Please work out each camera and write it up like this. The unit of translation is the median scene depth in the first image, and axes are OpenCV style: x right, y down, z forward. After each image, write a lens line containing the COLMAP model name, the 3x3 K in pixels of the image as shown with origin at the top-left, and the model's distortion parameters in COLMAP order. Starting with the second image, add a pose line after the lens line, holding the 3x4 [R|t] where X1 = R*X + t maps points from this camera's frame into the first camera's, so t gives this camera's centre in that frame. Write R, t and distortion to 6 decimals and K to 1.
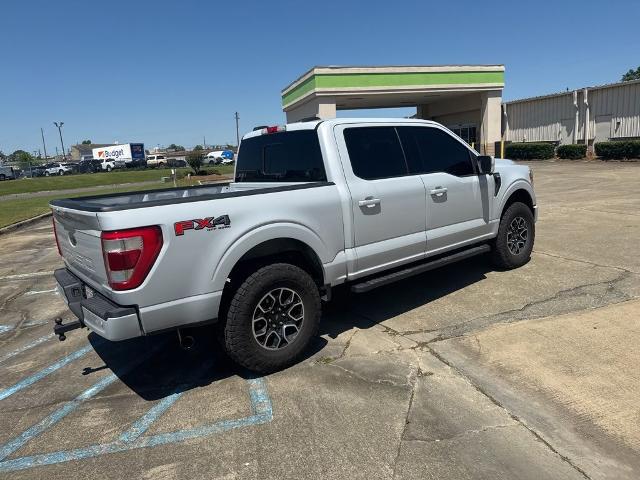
lens RADIAL K [[451.4, 0, 319.2], [0, 451.4, 231.7], [0, 0, 1]] dist [0.051075, -0.076549]
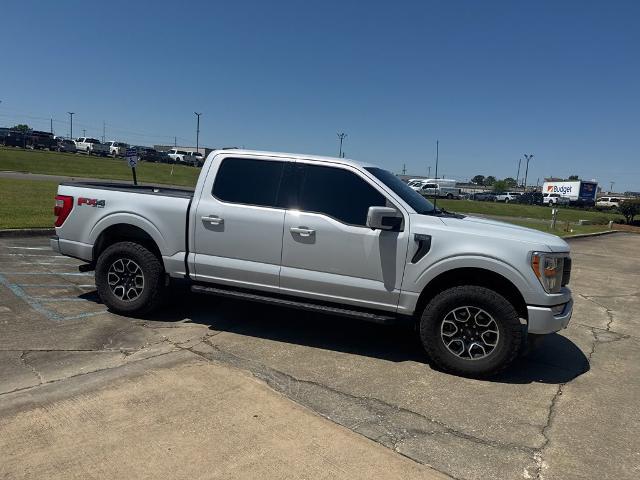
lens RADIAL K [[451.4, 0, 318.3], [0, 451.4, 236.3], [0, 0, 1]] dist [0.051075, -0.076549]
pose [[0.547795, 0.209820, -0.809874, 1.231730], [-0.259798, 0.962845, 0.073725, -0.183931], [0.795252, 0.170017, 0.581952, 0.545991]]
